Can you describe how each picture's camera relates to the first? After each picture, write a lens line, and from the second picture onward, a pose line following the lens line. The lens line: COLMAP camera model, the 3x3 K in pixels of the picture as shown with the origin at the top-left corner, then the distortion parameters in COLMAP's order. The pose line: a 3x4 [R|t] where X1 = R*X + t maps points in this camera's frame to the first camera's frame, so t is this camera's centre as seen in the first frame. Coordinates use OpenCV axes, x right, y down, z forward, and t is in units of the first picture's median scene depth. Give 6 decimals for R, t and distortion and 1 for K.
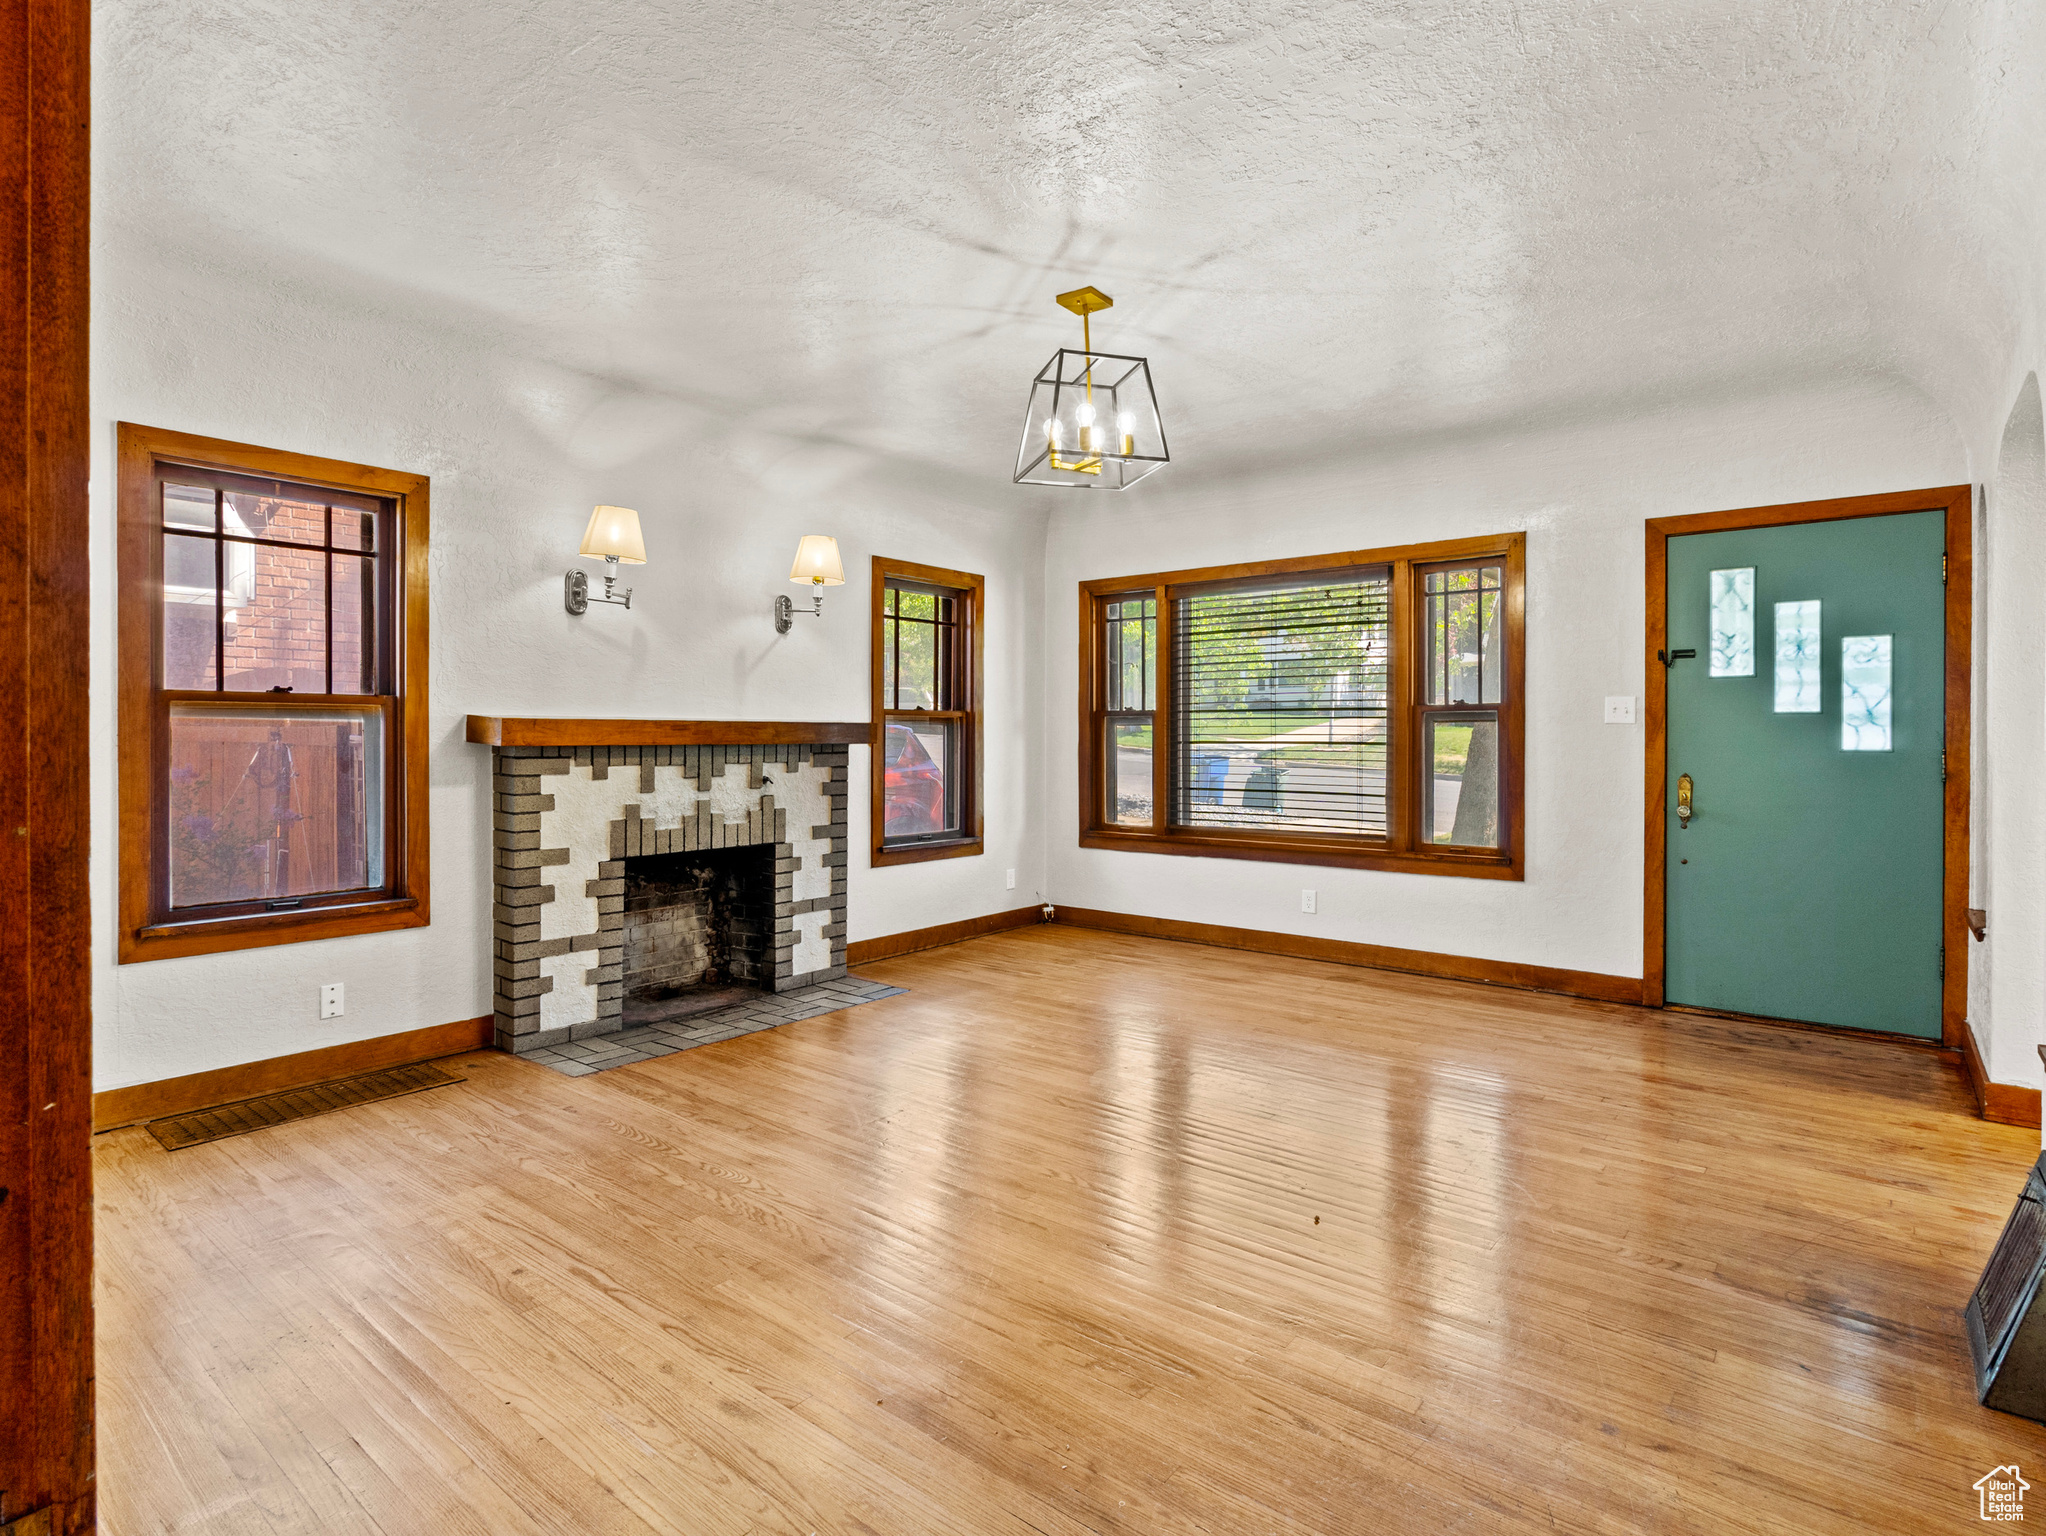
lens RADIAL K [[1071.1, 0, 1024.9], [0, 1071.1, 741.9], [0, 0, 1]] dist [-0.002345, -0.000246]
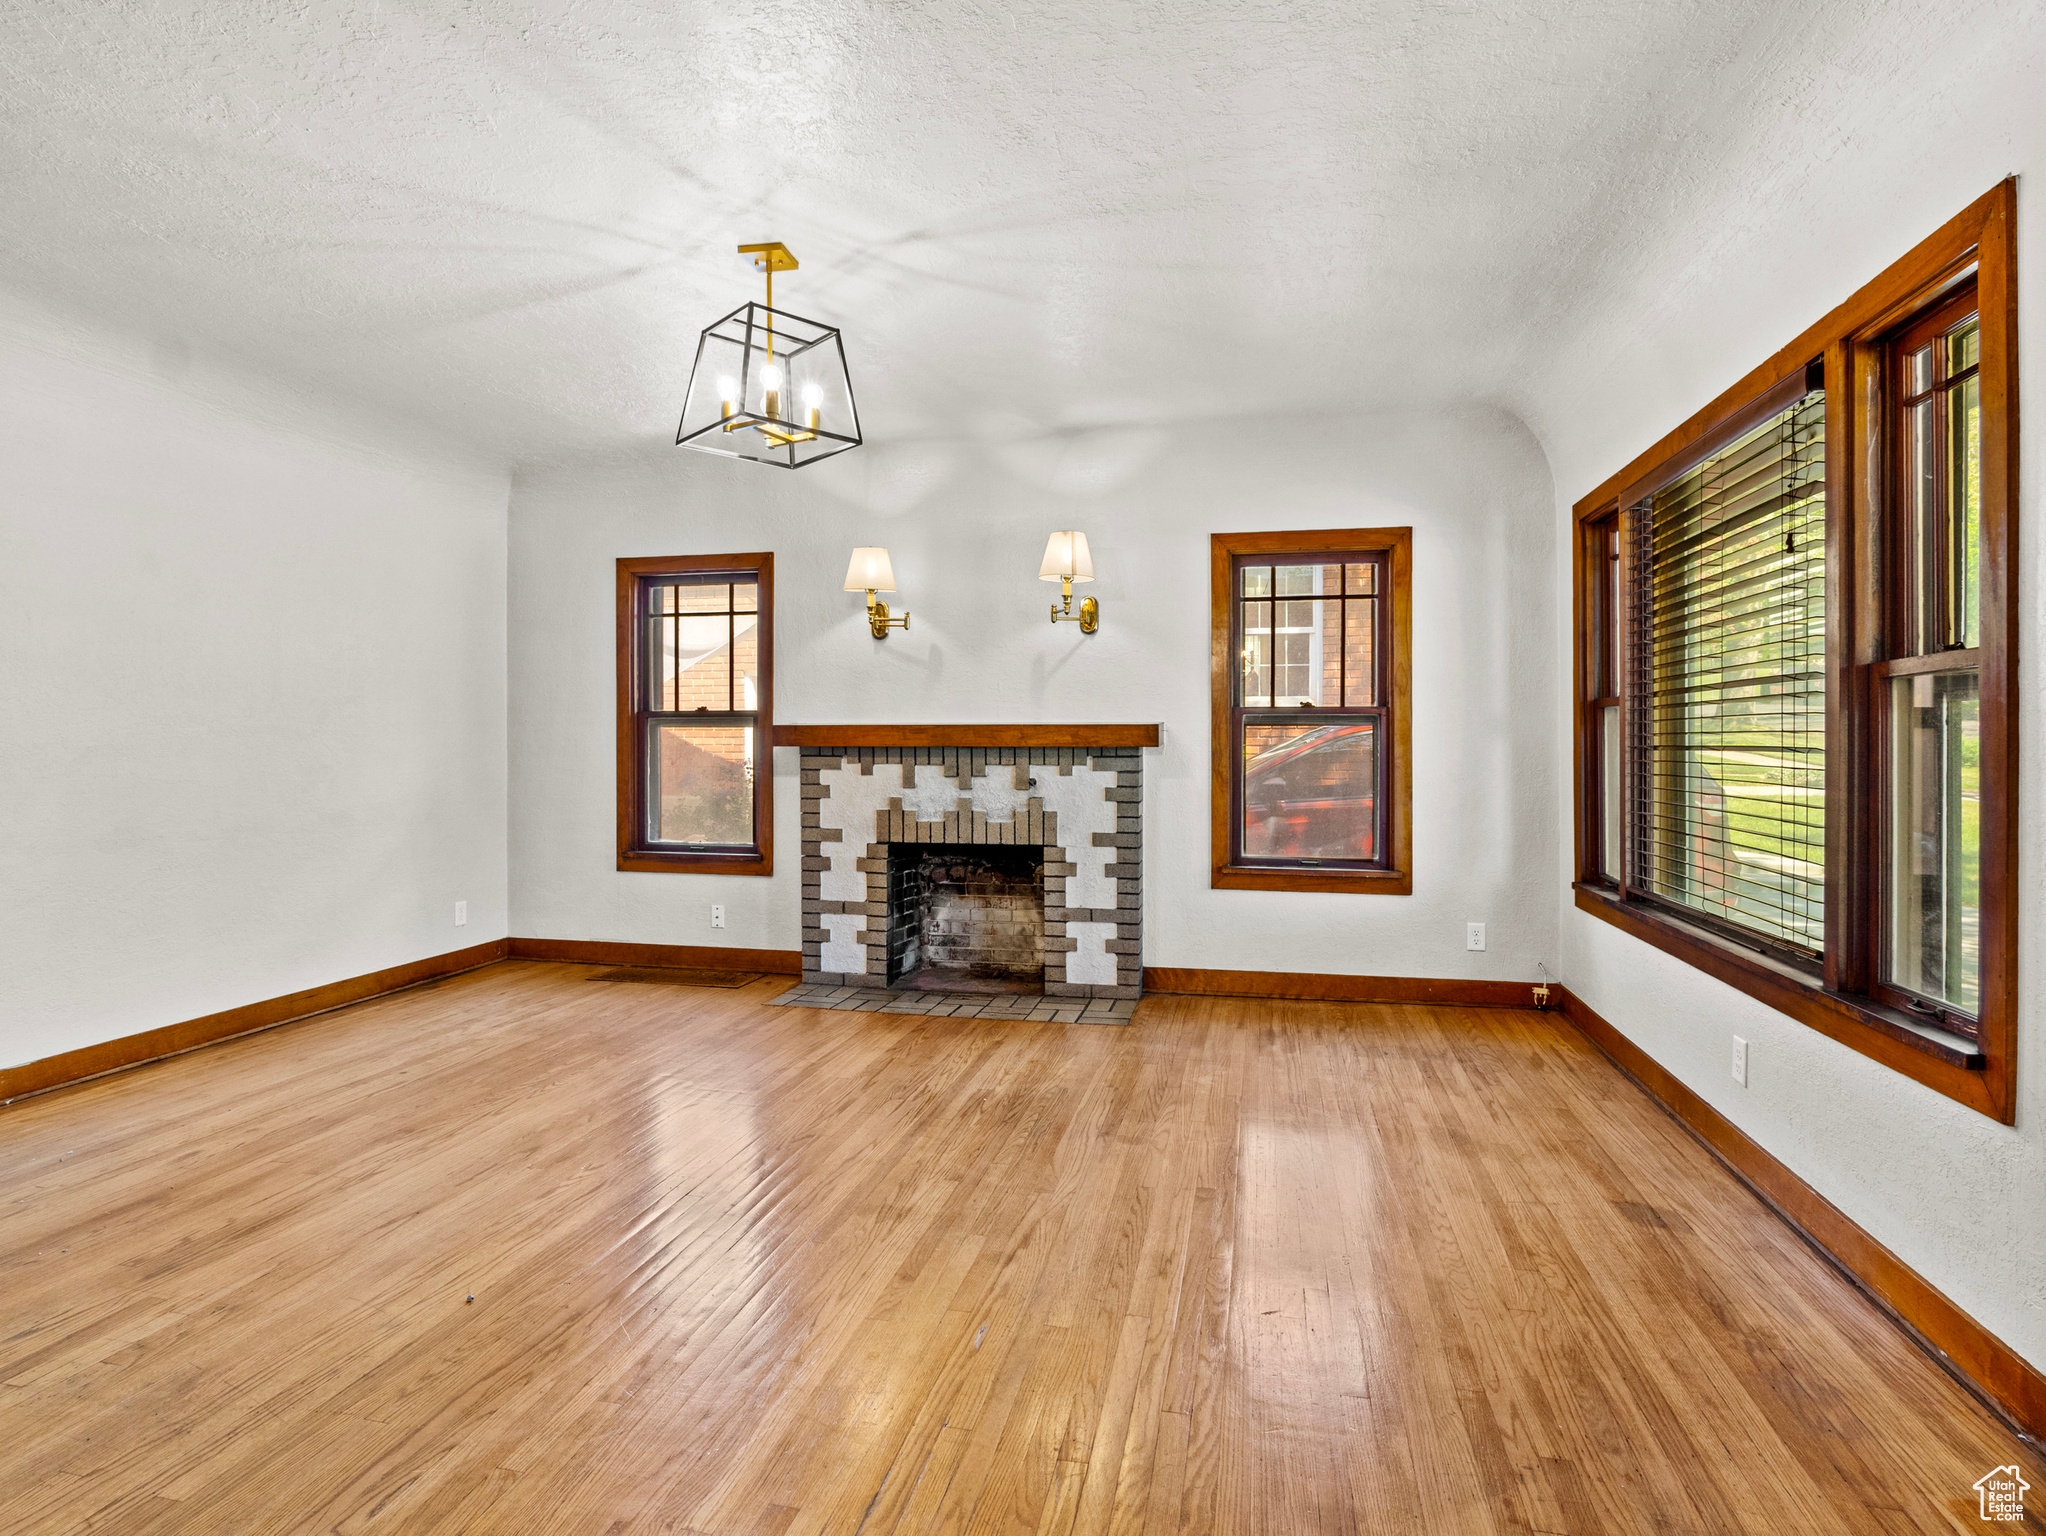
lens RADIAL K [[1071.1, 0, 1024.9], [0, 1071.1, 741.9], [0, 0, 1]] dist [-0.002345, -0.000246]
pose [[0.442886, -0.001063, -0.896577, 0.683498], [-0.004957, 0.999981, -0.003635, 0.001412], [0.896564, 0.006054, 0.442873, 0.560785]]
